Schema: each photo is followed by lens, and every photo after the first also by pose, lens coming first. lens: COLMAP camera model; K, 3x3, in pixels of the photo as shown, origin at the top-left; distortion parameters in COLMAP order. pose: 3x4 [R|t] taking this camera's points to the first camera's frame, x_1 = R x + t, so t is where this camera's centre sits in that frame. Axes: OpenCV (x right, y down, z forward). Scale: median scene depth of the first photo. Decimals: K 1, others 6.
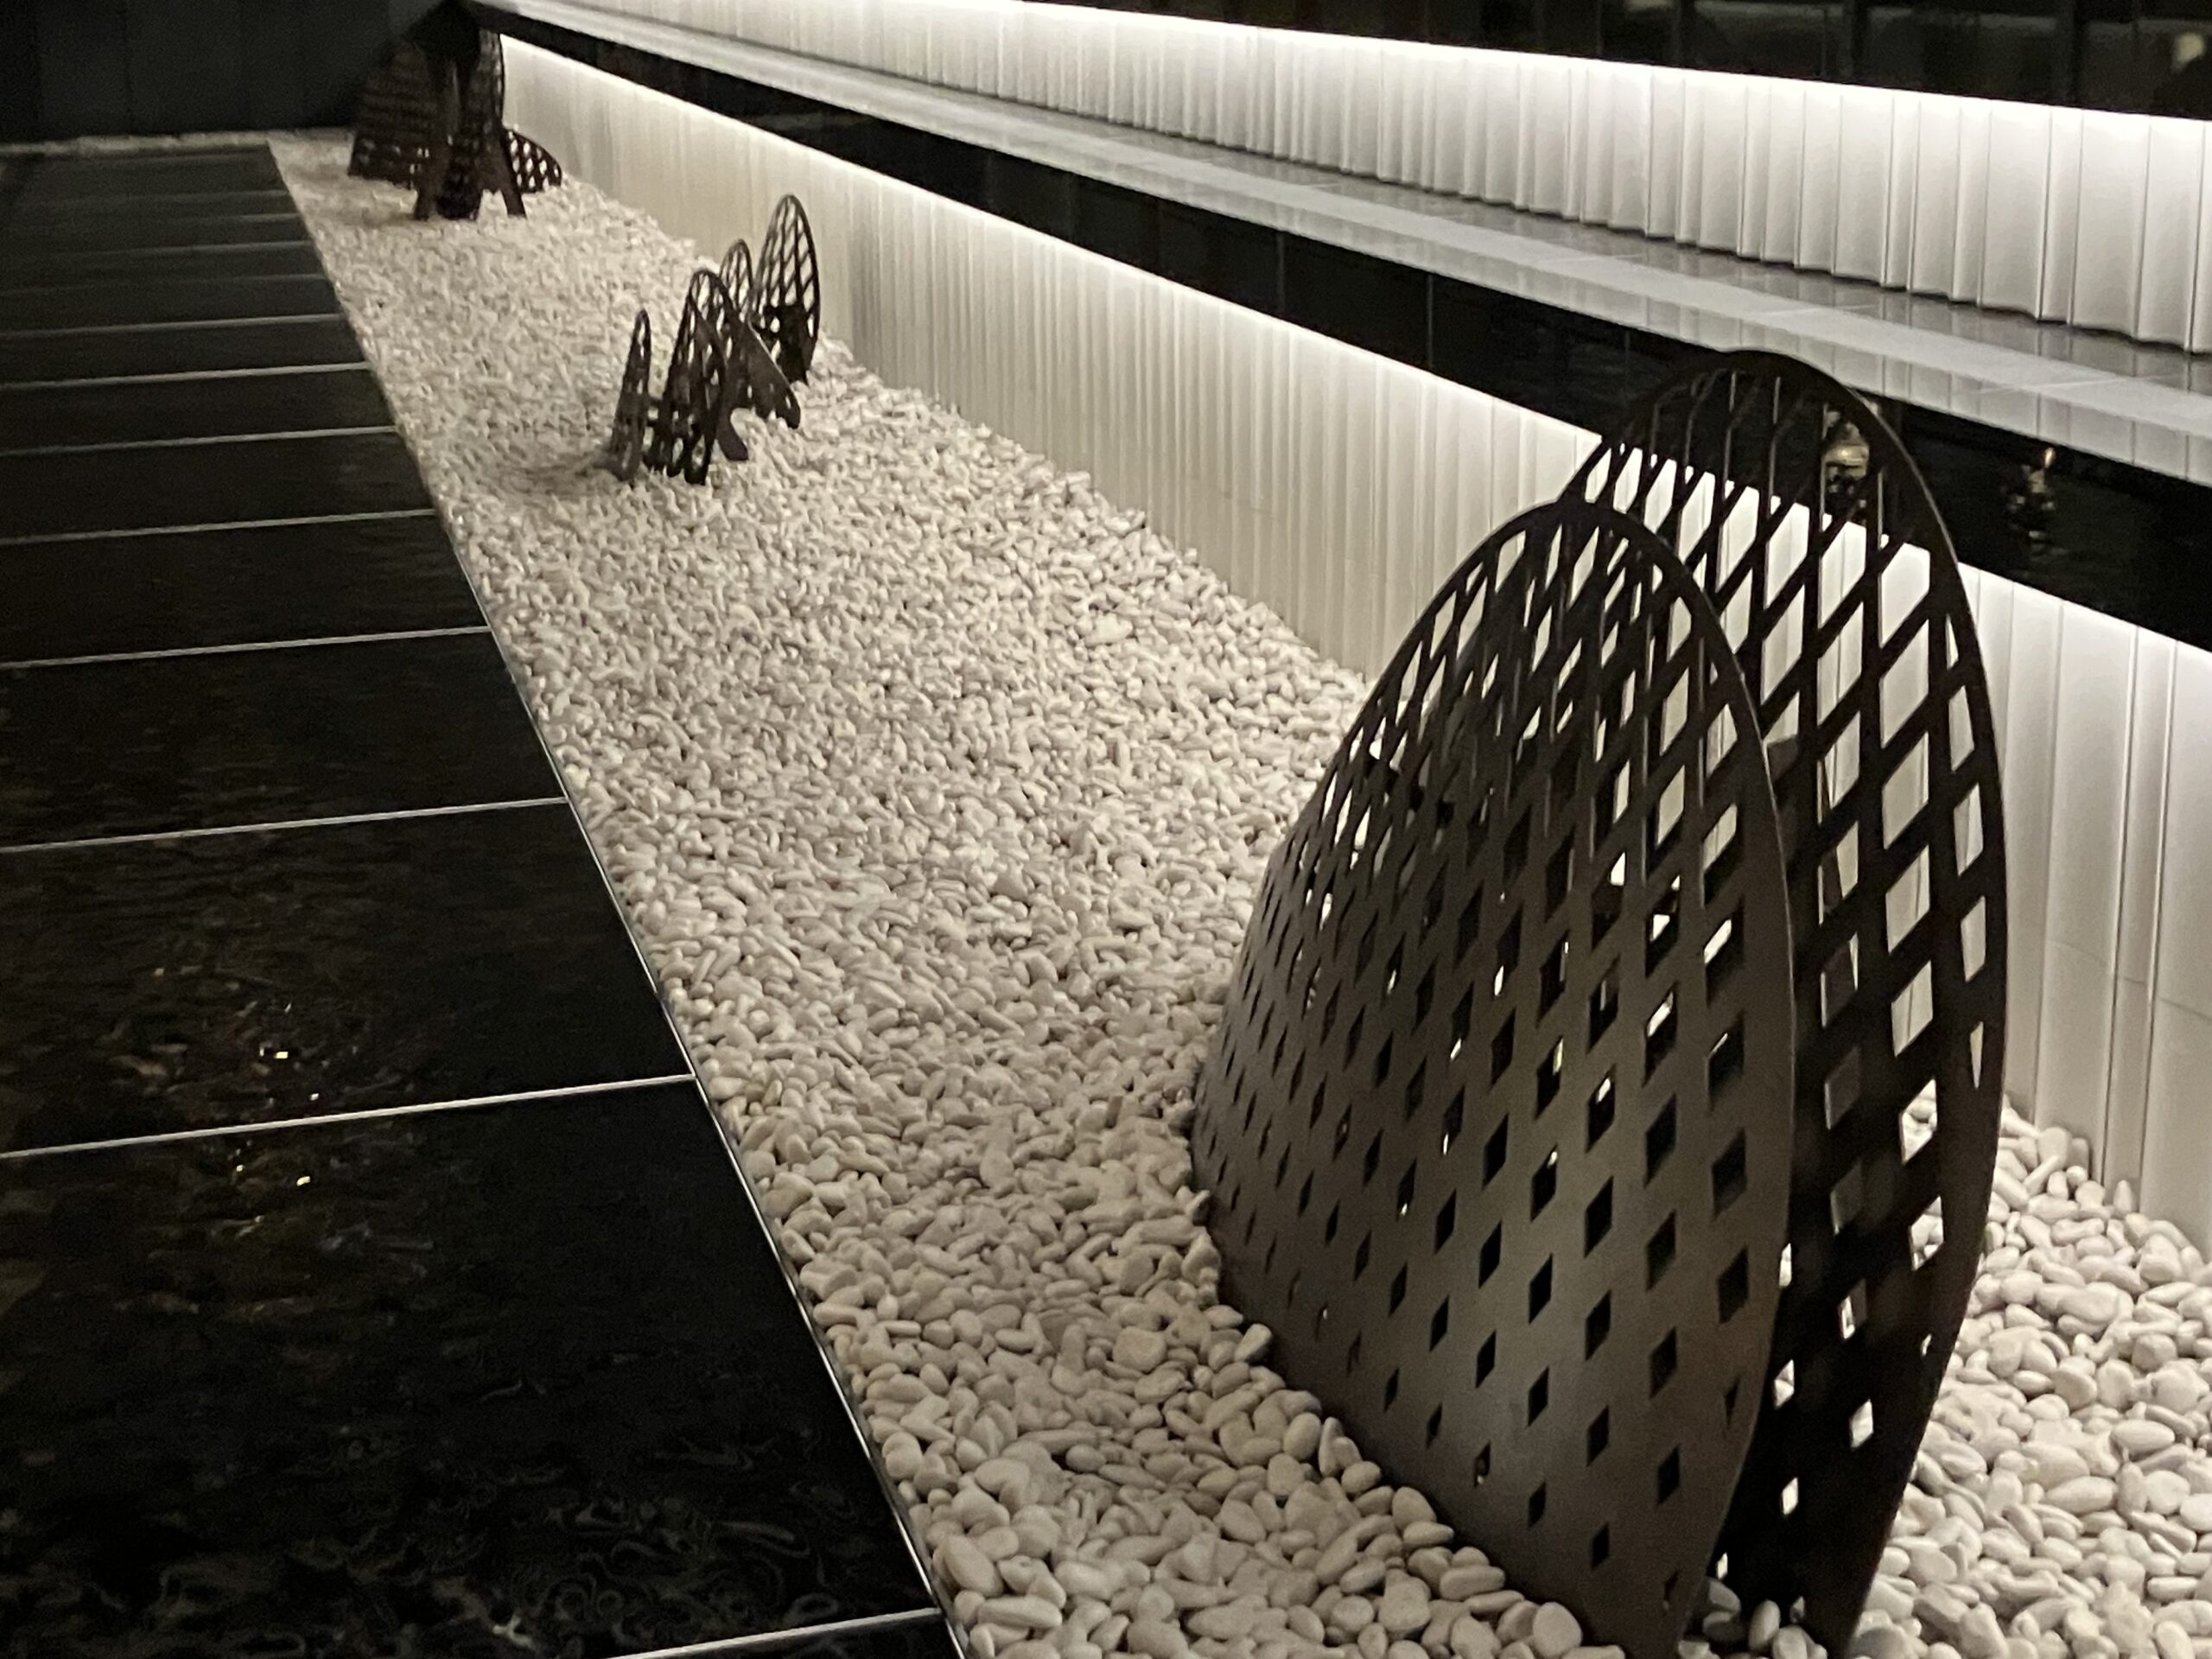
lens RADIAL K [[3505.8, 0, 1106.0], [0, 3505.8, 829.5], [0, 0, 1]] dist [0.114548, -0.081185]
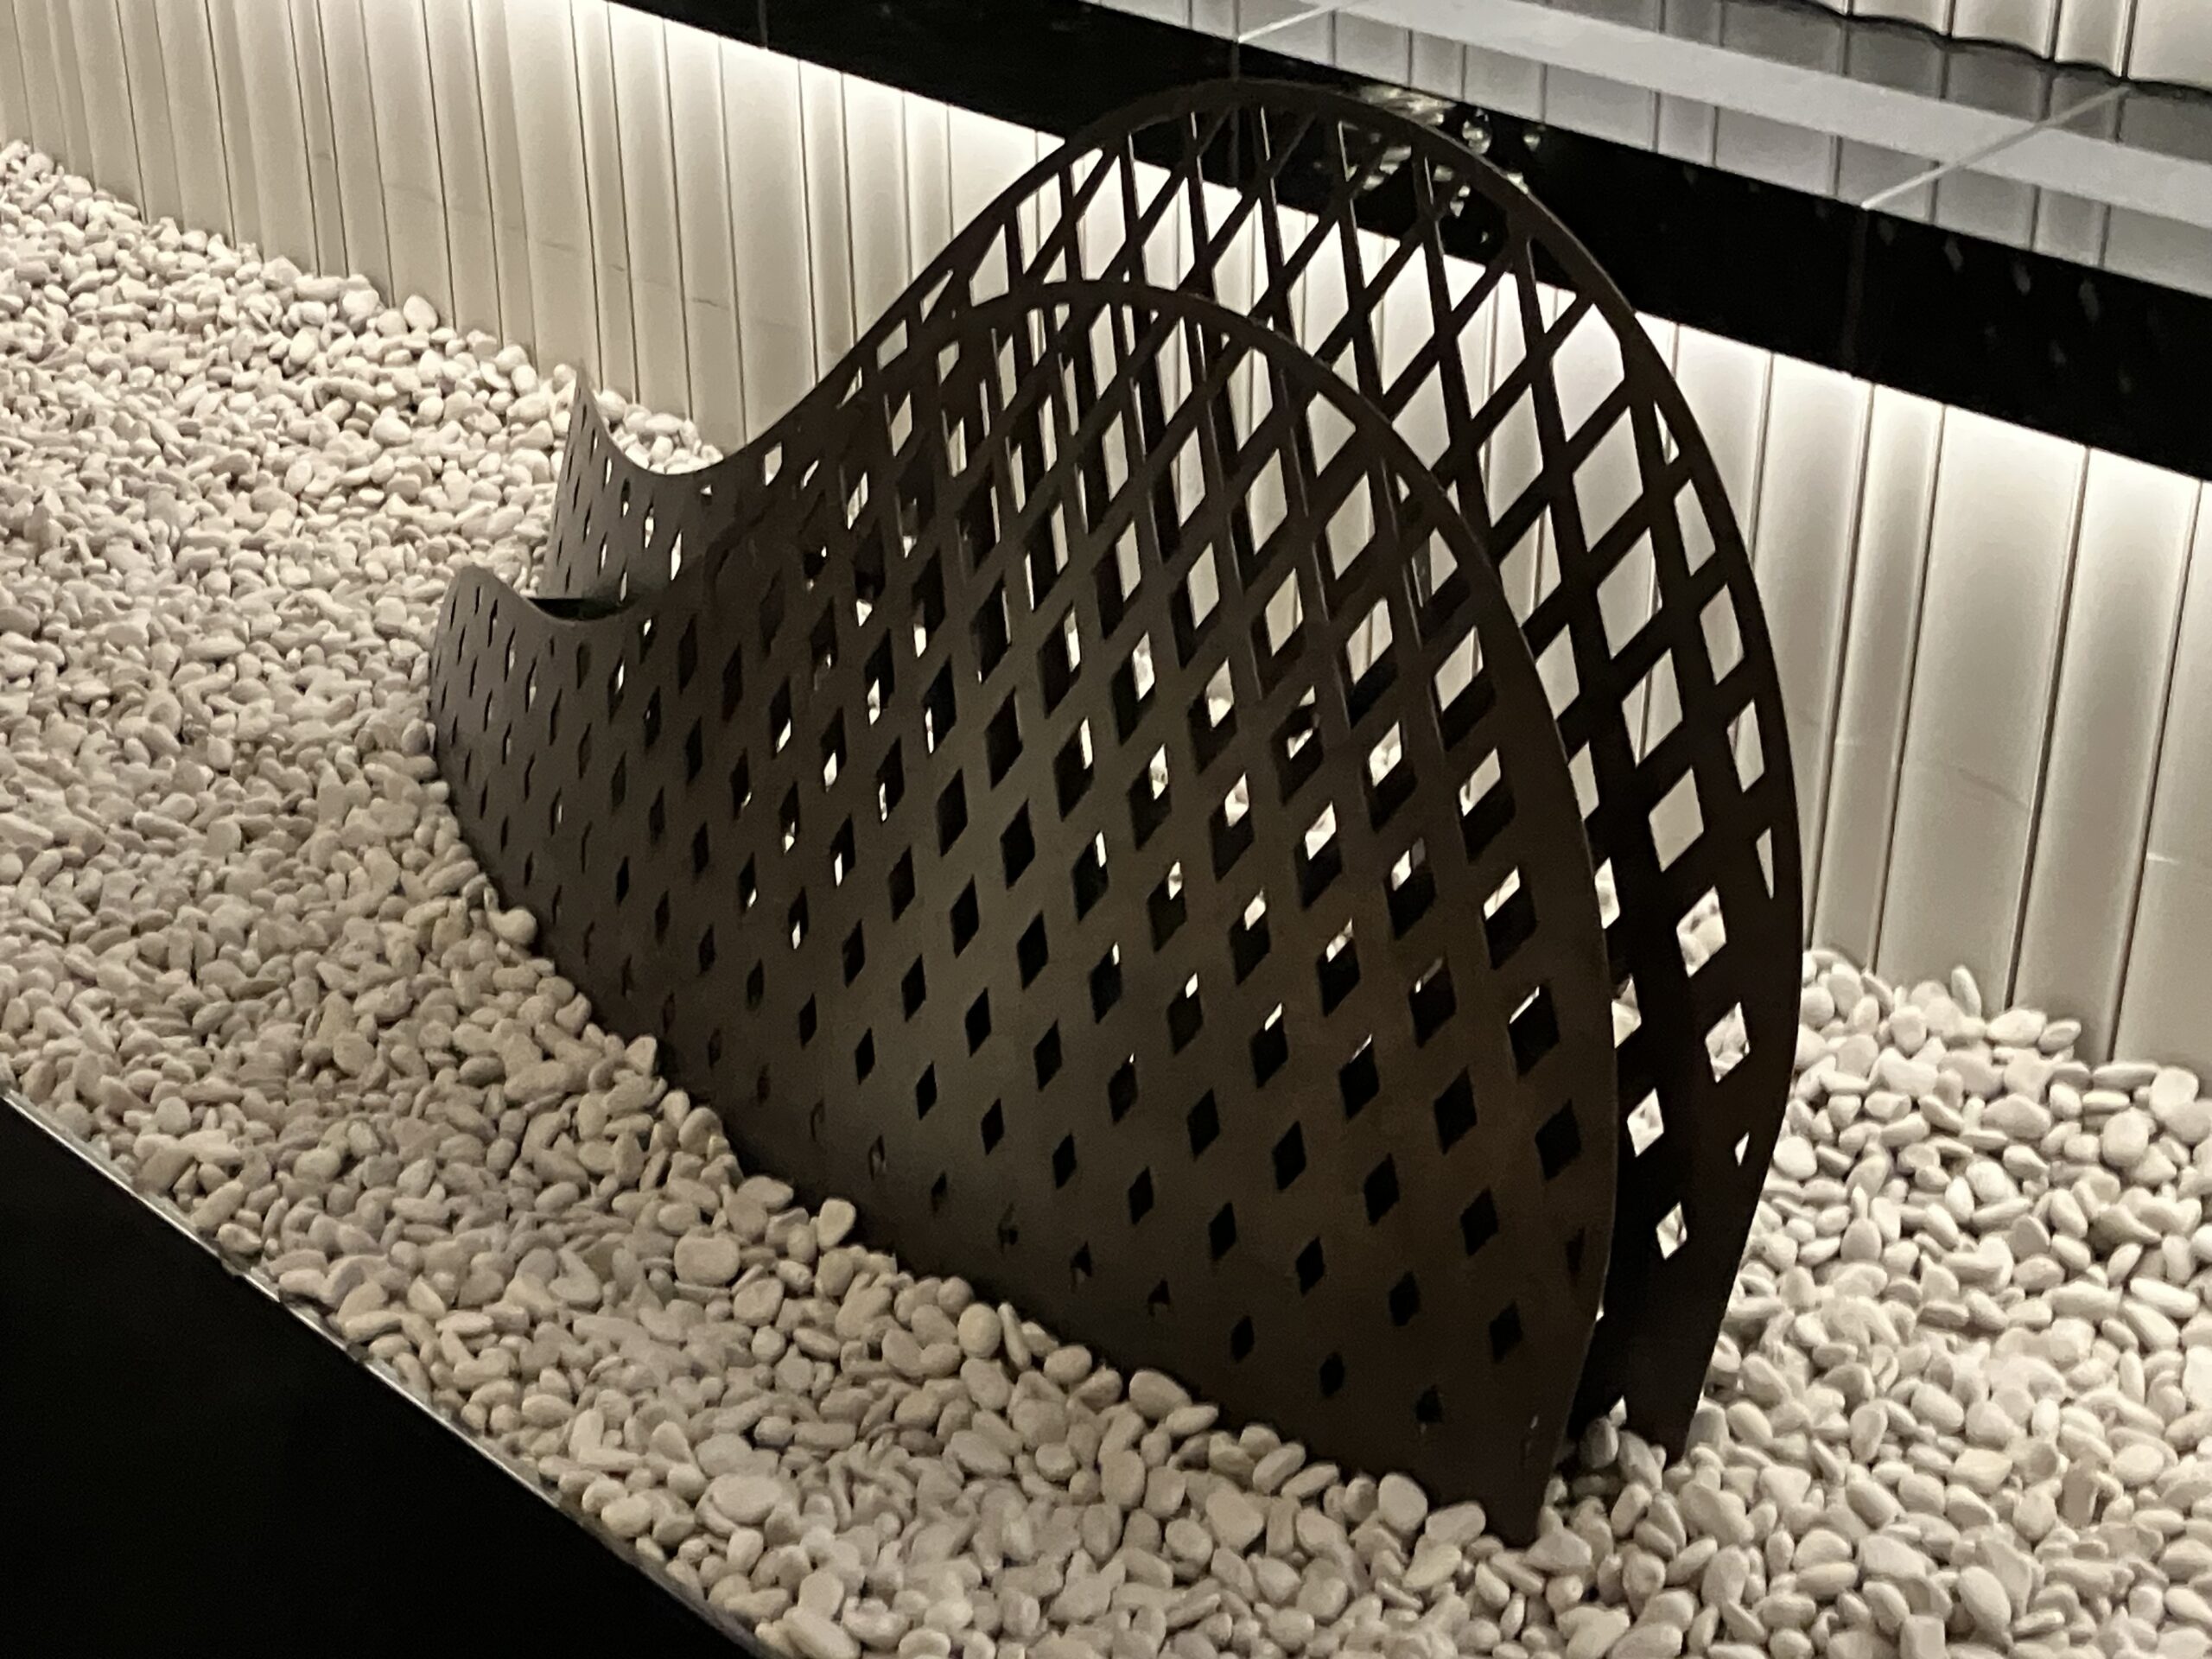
lens RADIAL K [[3505.8, 0, 1106.0], [0, 3505.8, 829.5], [0, 0, 1]] dist [0.114548, -0.081185]
pose [[0.857559, -0.235180, 0.457475, -0.328810], [0.120157, 0.956344, 0.266401, -0.209667], [-0.500155, -0.173485, 0.848379, 0.238050]]
